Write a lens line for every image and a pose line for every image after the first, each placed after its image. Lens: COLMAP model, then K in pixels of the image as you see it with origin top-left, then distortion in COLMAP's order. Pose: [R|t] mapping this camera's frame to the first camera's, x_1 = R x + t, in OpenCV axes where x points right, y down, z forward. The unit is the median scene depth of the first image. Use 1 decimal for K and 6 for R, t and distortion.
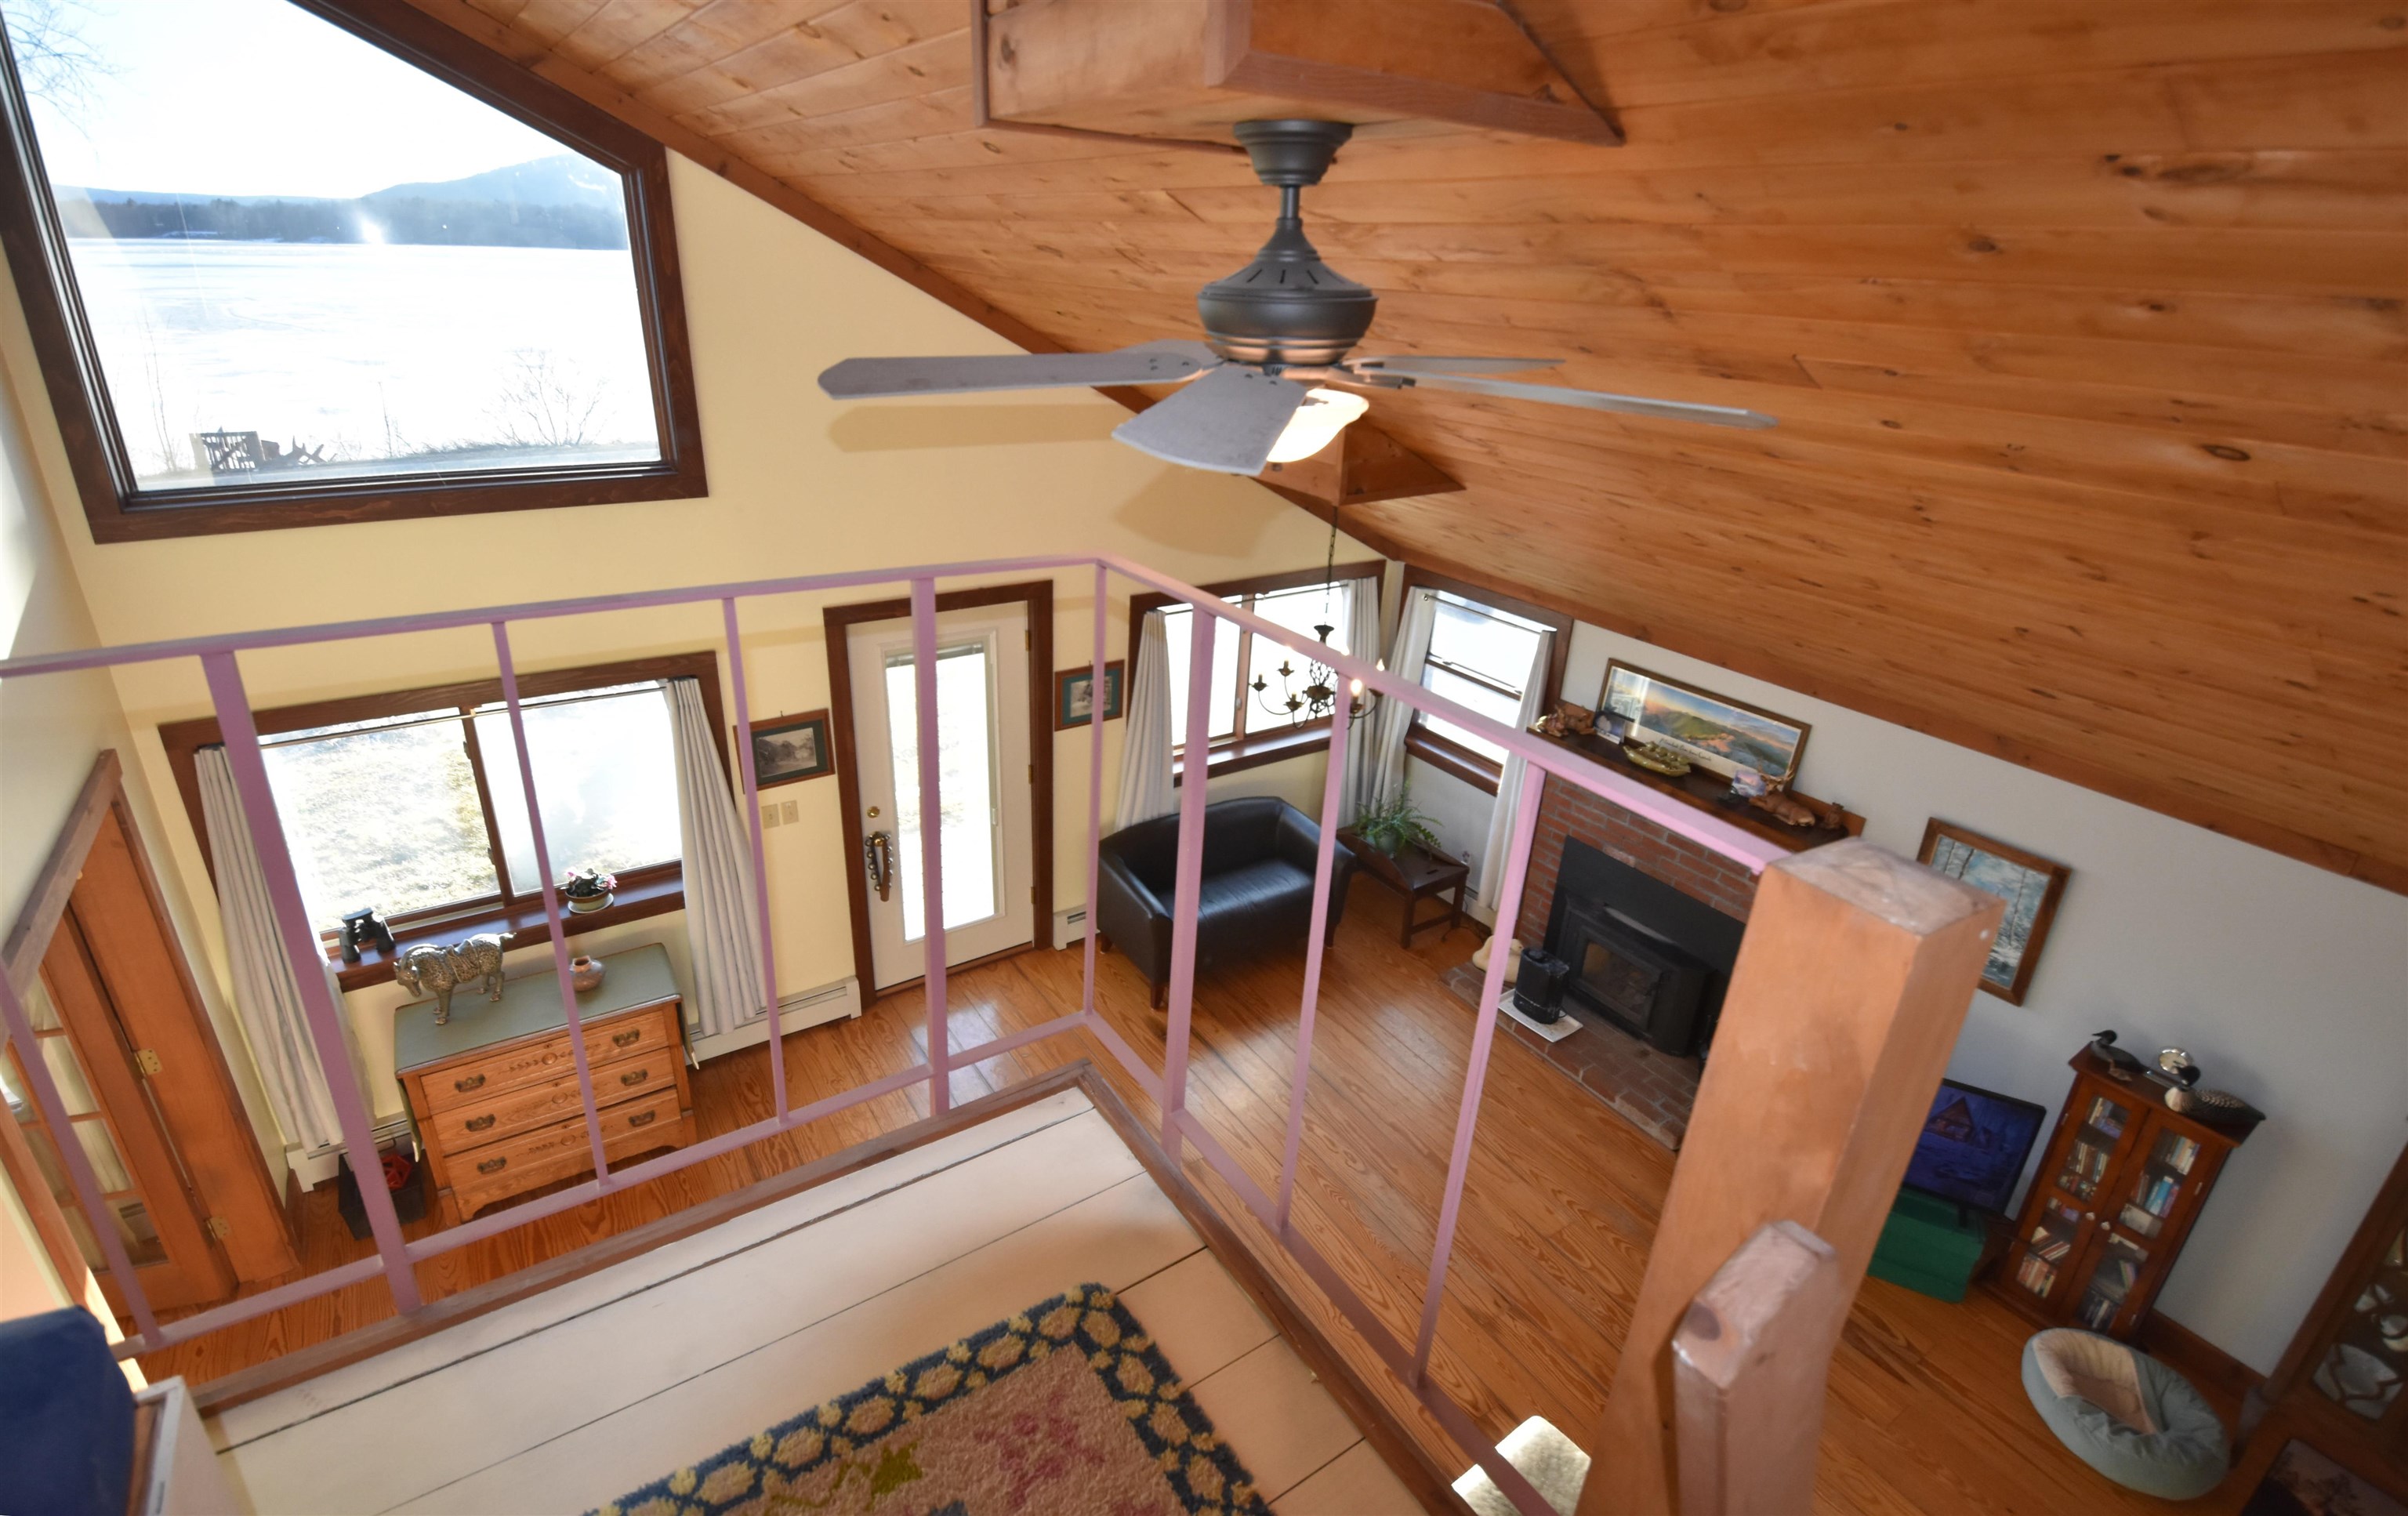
lens RADIAL K [[1107.4, 0, 1204.0], [0, 1107.4, 758.0], [0, 0, 1]] dist [-0.013342, -0.000776]
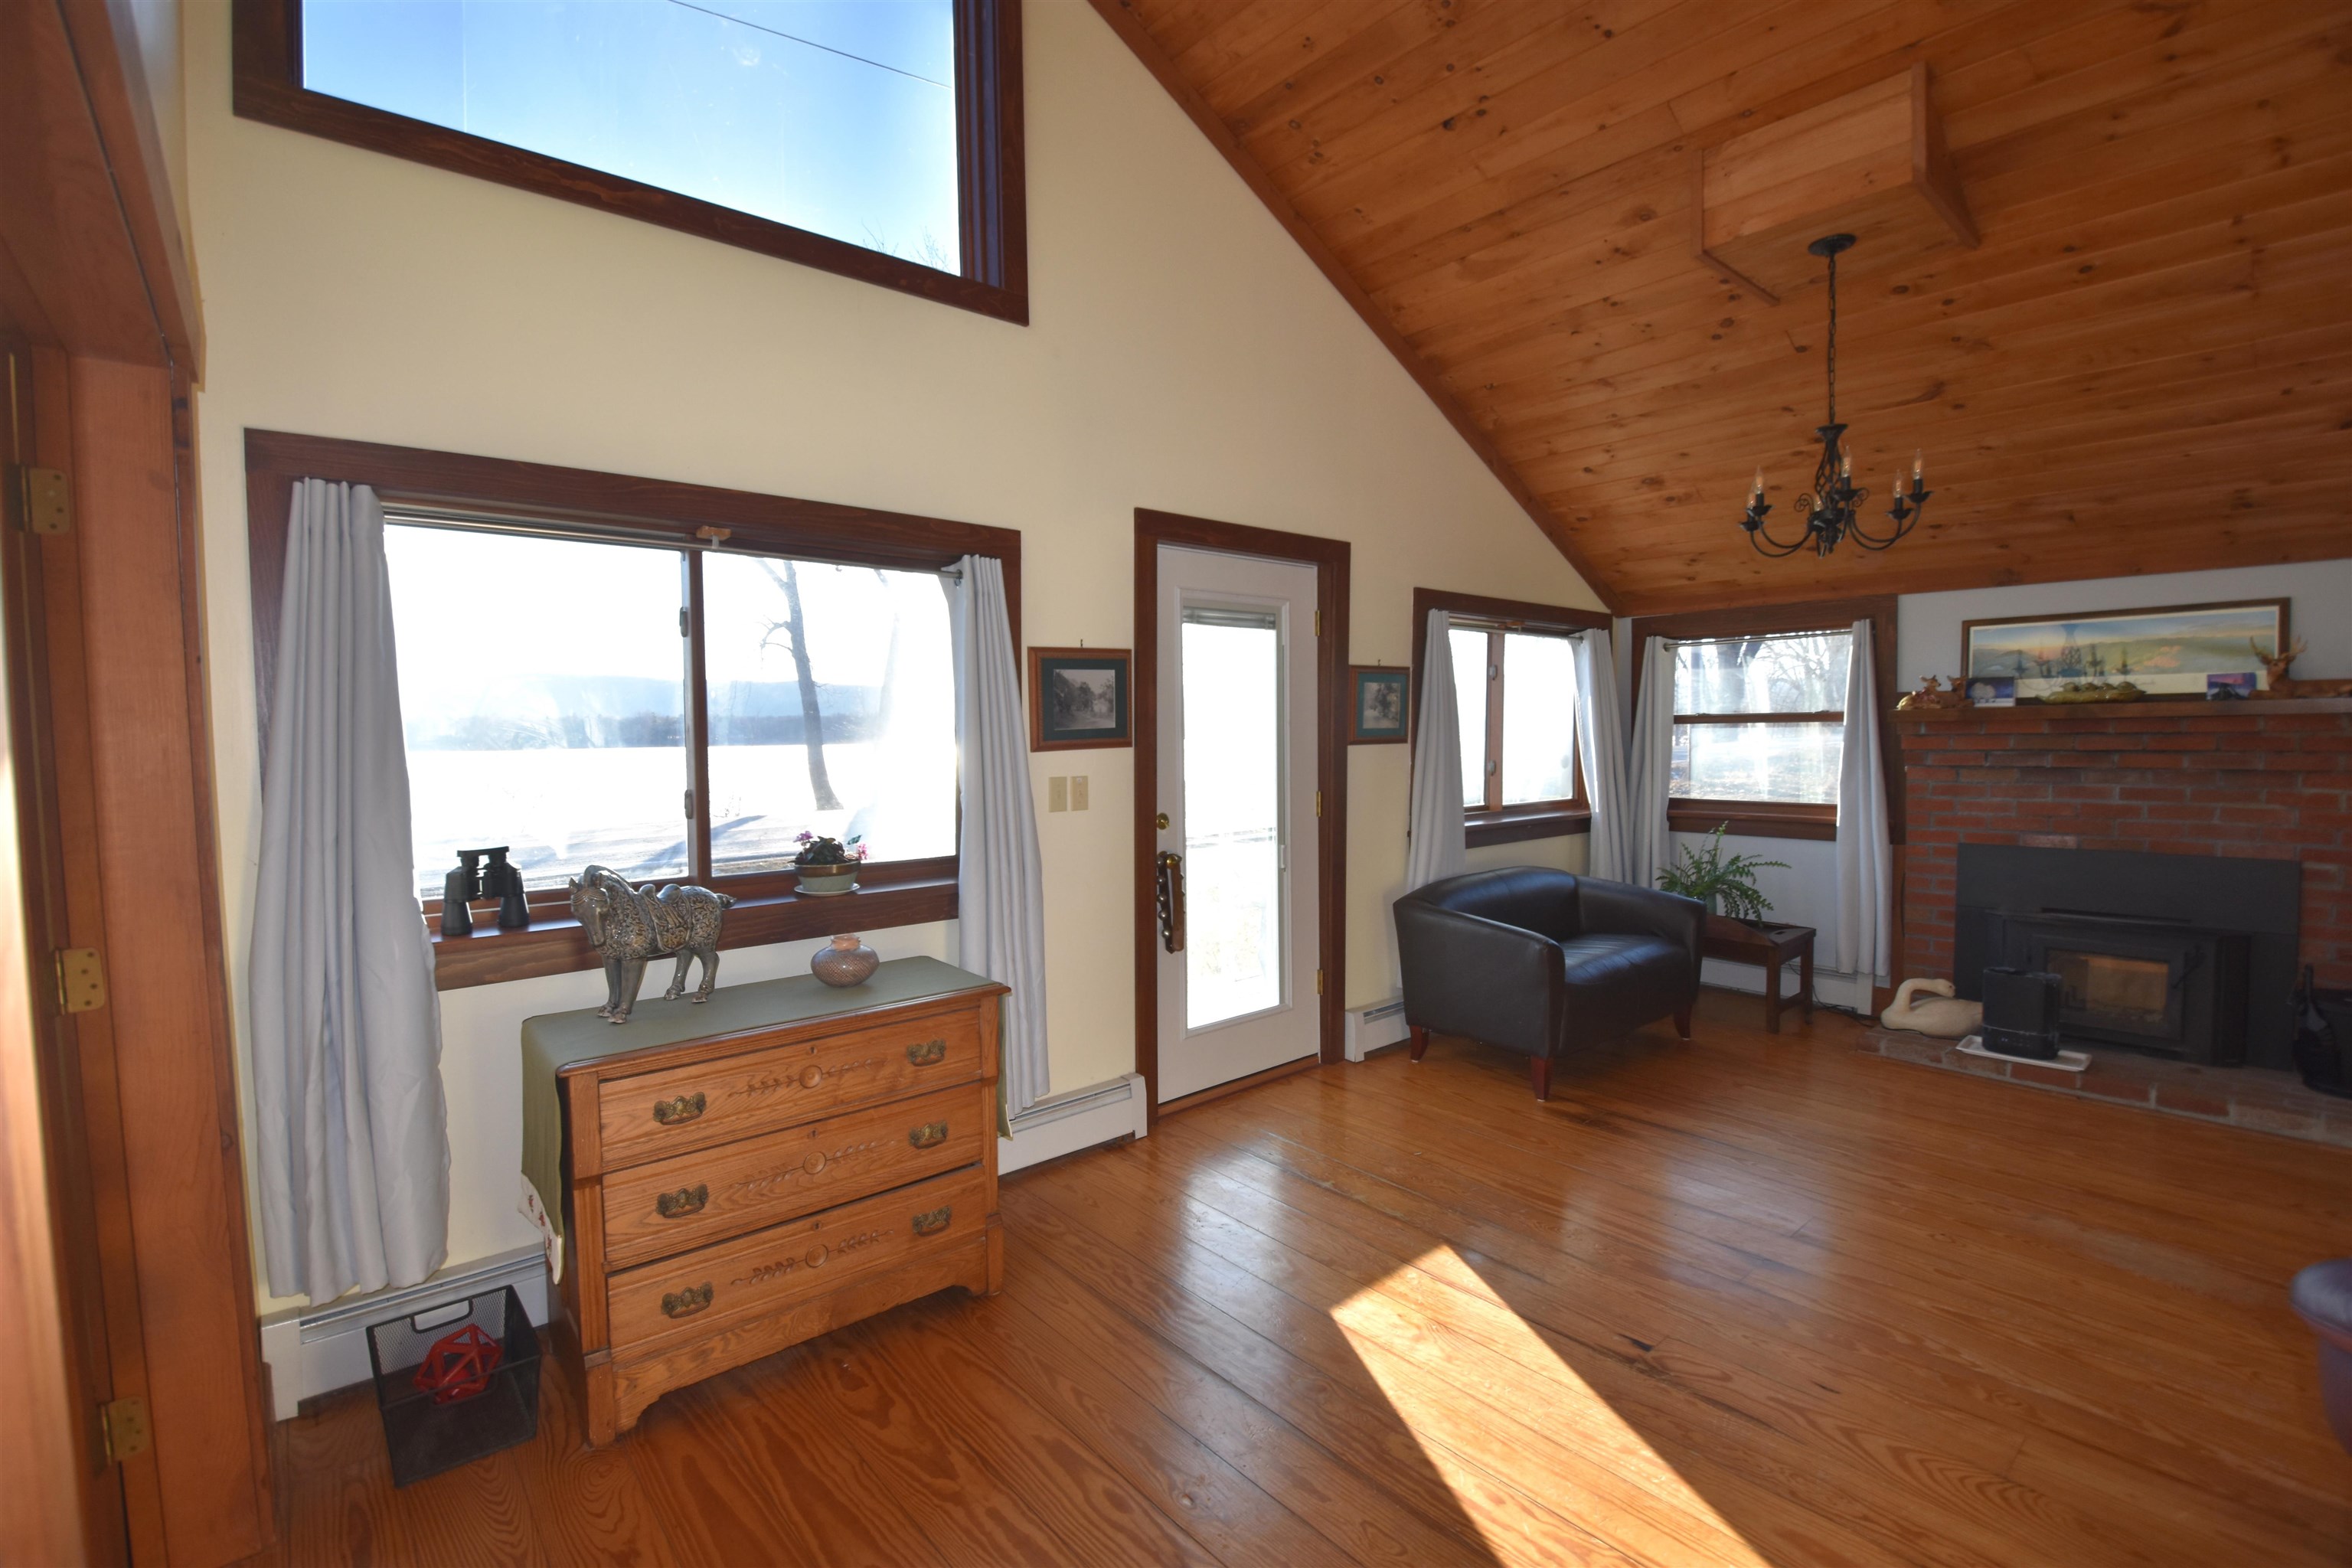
lens RADIAL K [[1041.7, 0, 1172.6], [0, 1041.7, 781.3], [0, 0, 1]] dist [-0.012270, -0.009379]
pose [[0.992240, -0.059845, 0.108985, -0.386121], [0.094808, 0.931263, -0.351796, 0.282097], [-0.080441, 0.359398, 0.929711, 0.369245]]
